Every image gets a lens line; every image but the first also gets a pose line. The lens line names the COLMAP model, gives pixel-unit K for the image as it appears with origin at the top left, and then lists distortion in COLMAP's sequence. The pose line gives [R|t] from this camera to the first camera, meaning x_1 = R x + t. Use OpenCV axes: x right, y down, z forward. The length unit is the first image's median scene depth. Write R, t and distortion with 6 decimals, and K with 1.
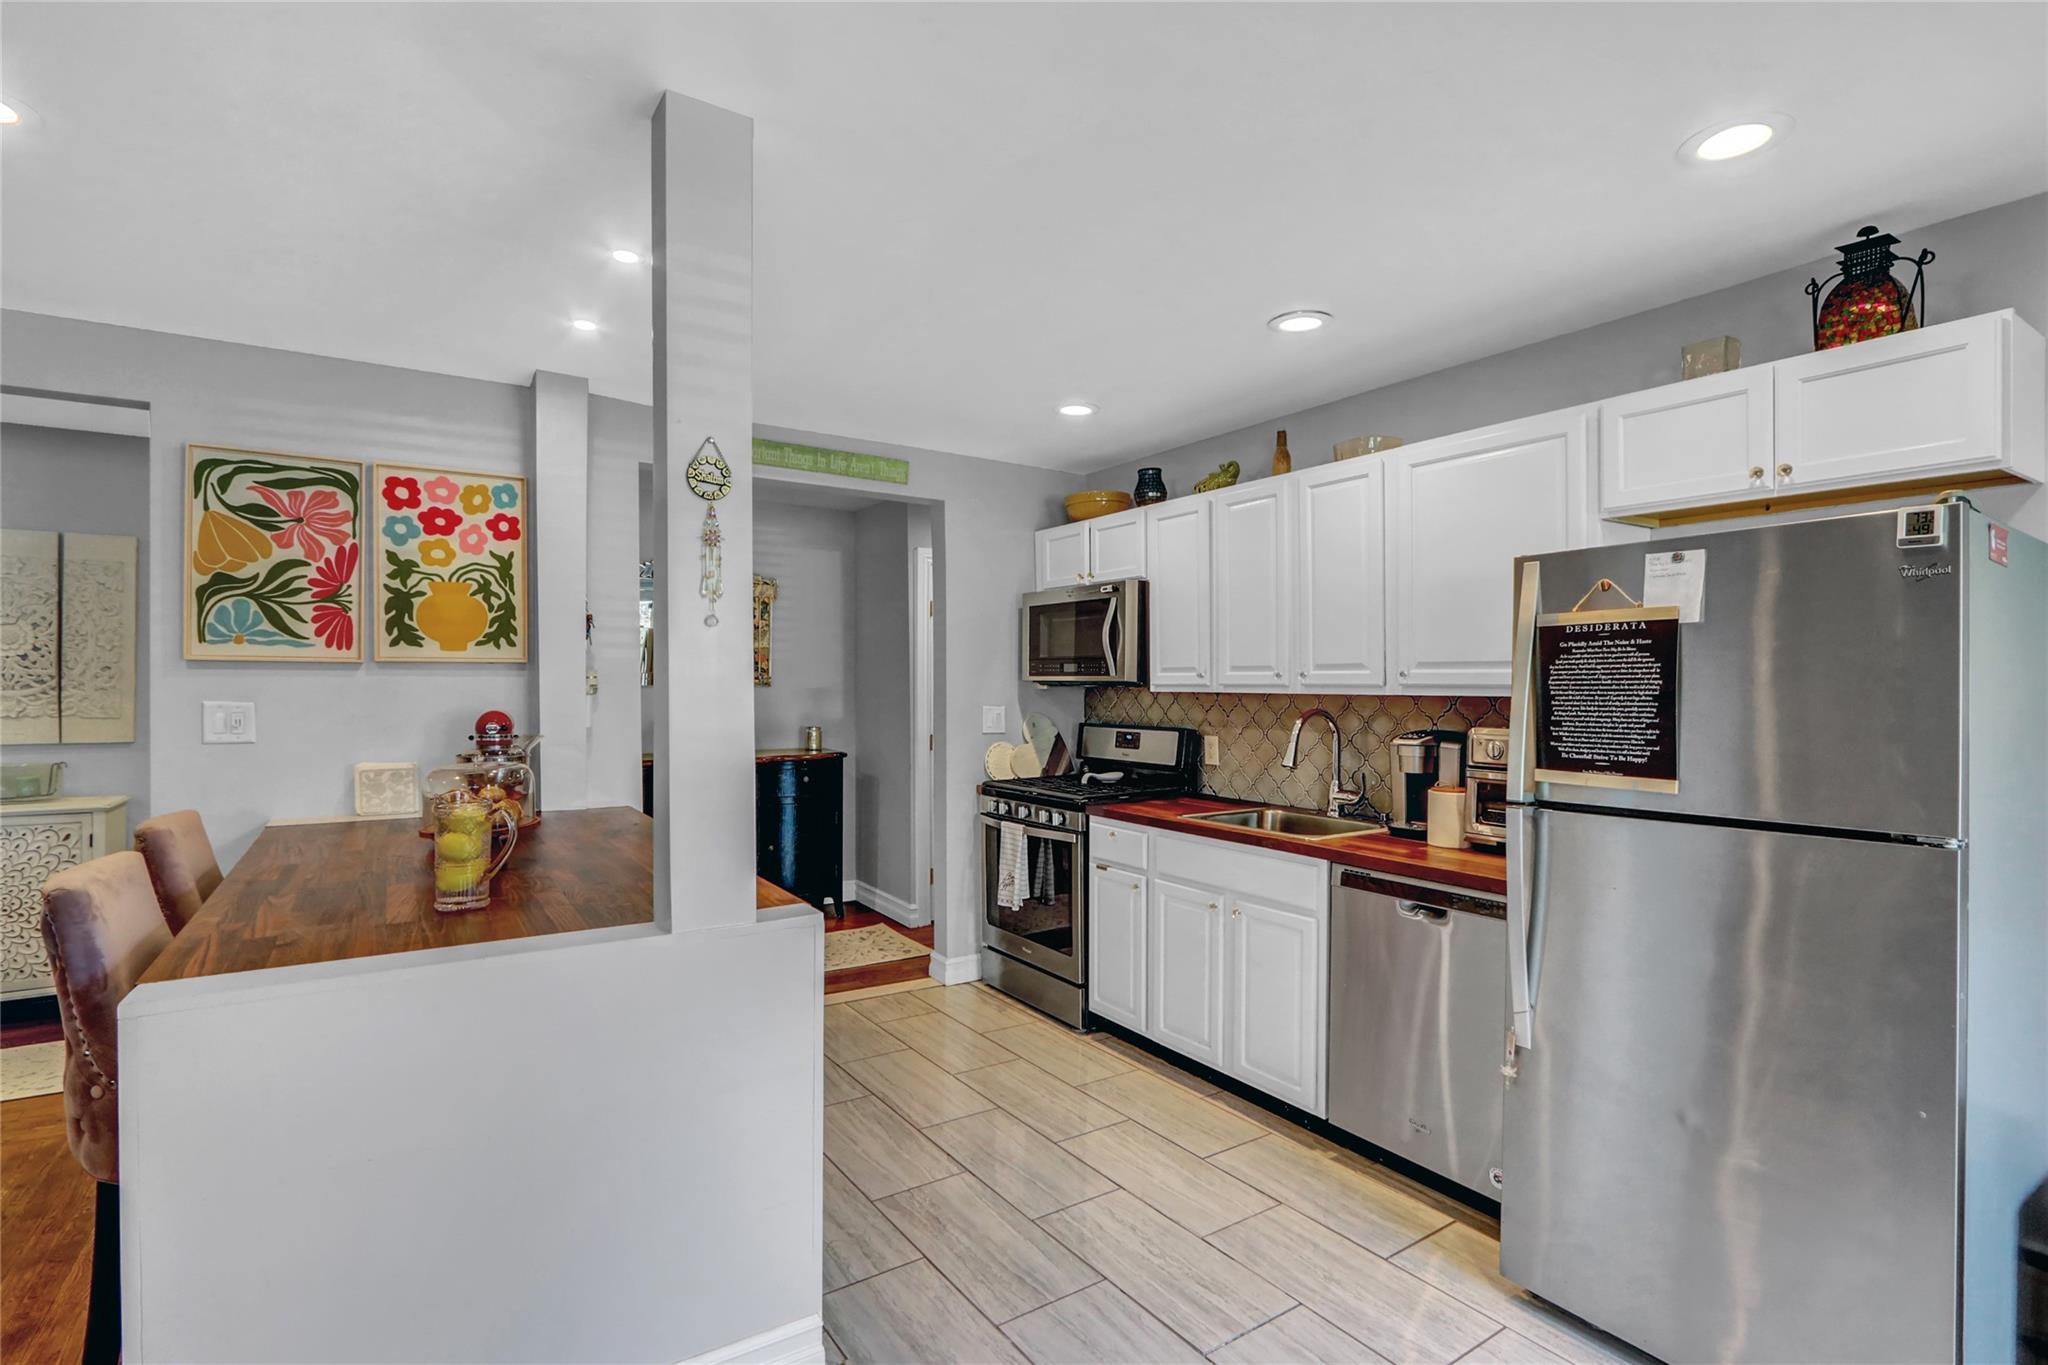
lens RADIAL K [[959.7, 0, 1018.5], [0, 959.7, 694.0], [0, 0, 1]] dist [-0.020897, 0.002916]
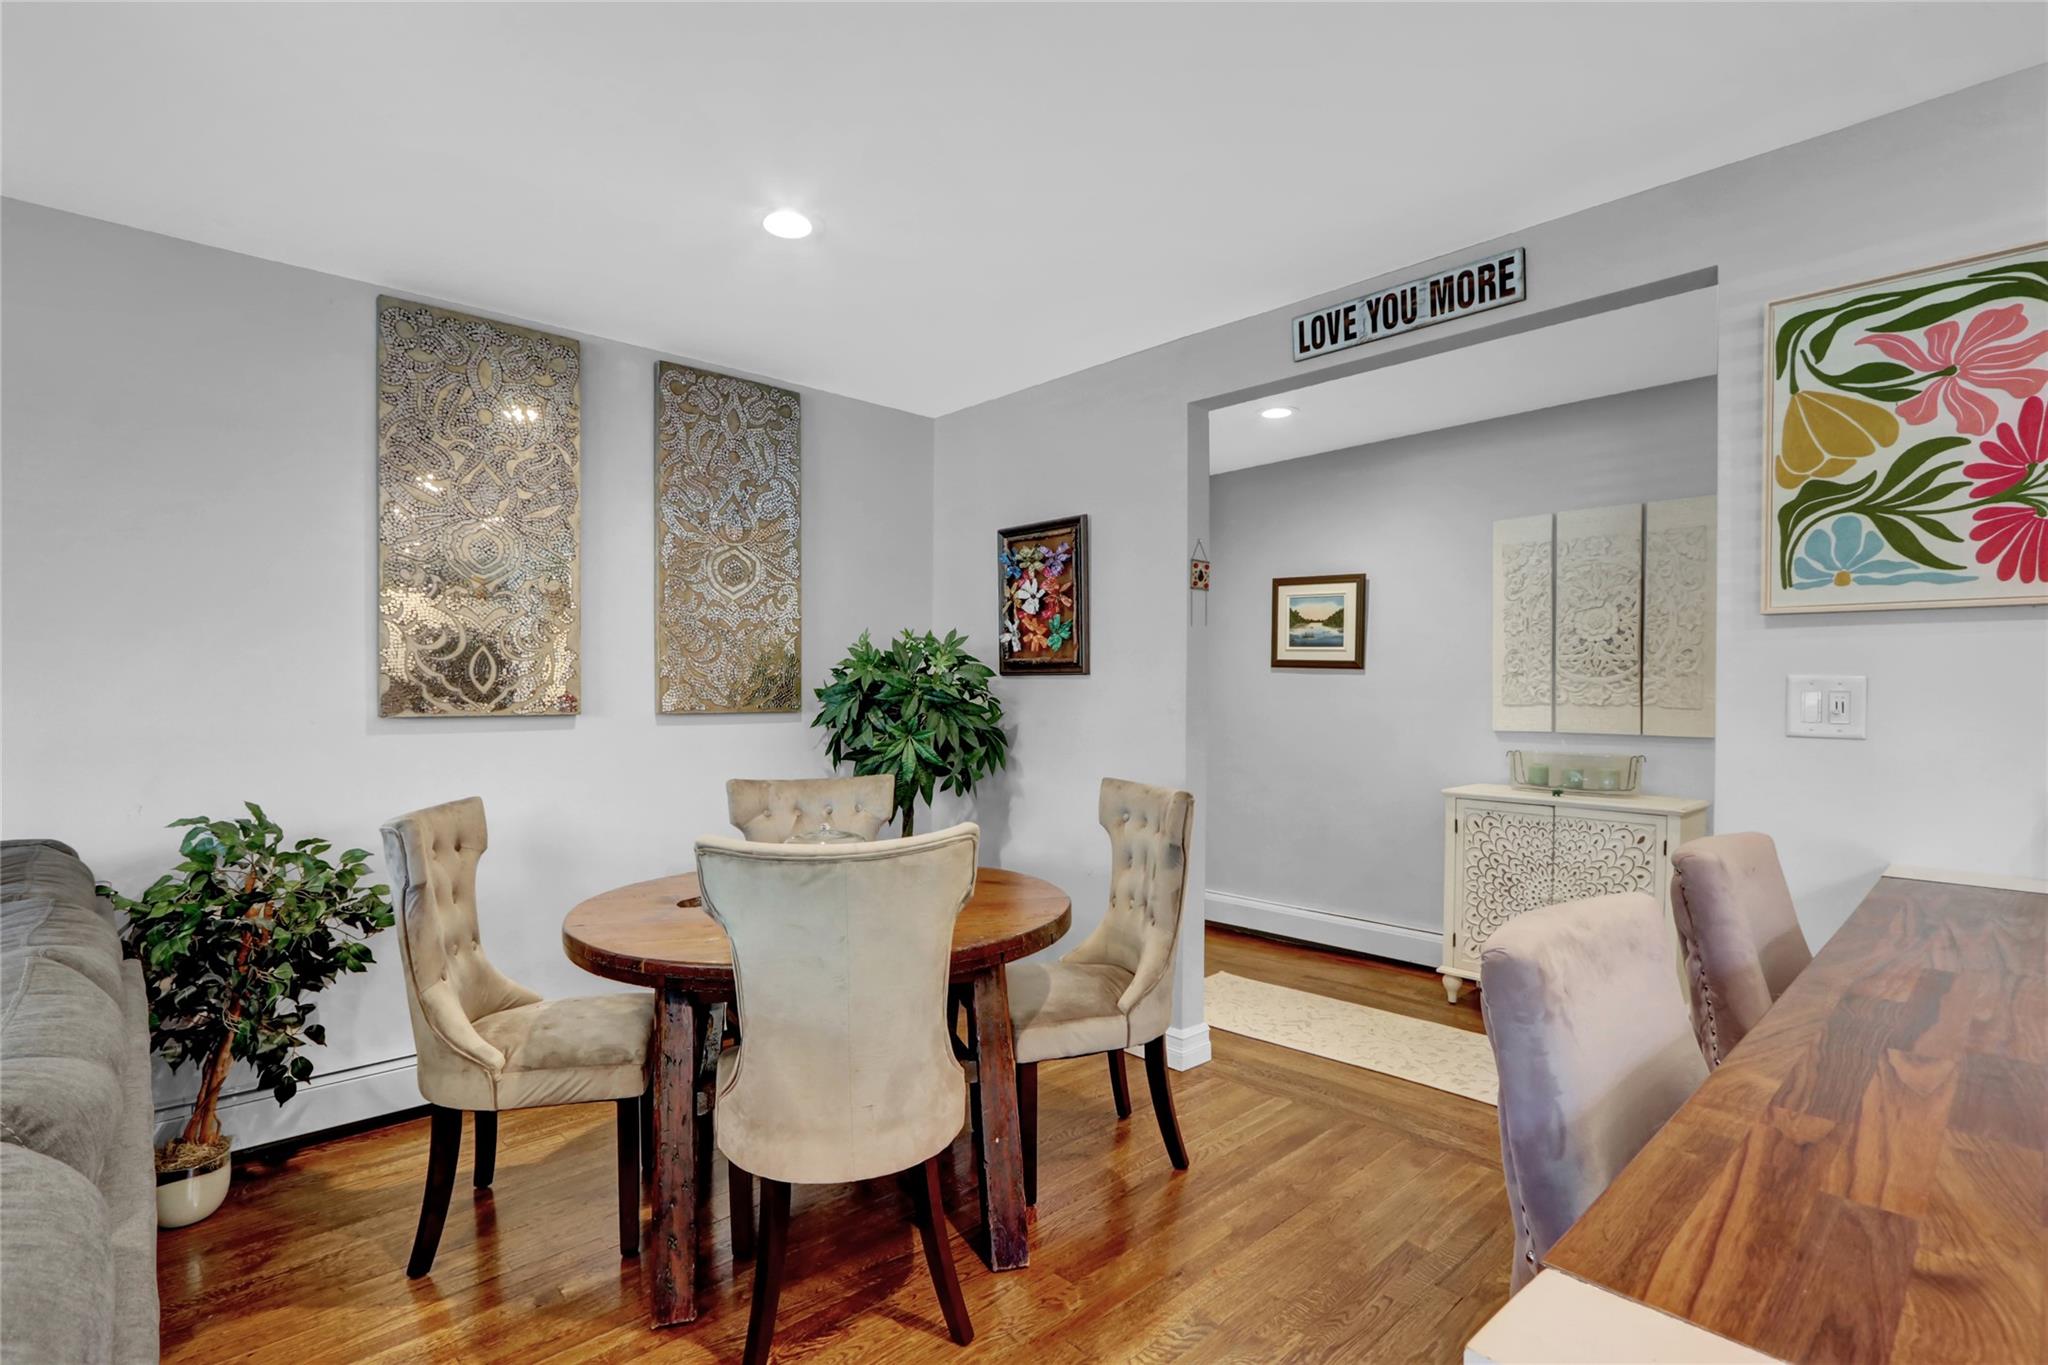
lens RADIAL K [[959.7, 0, 998.3], [0, 959.7, 691.7], [0, 0, 1]] dist [-0.020897, 0.002916]
pose [[0.148087, -0.000155, -0.988974, -0.262809], [-0.016259, 0.999864, -0.002591, 0.030334], [0.988841, 0.016464, 0.148065, 0.326369]]
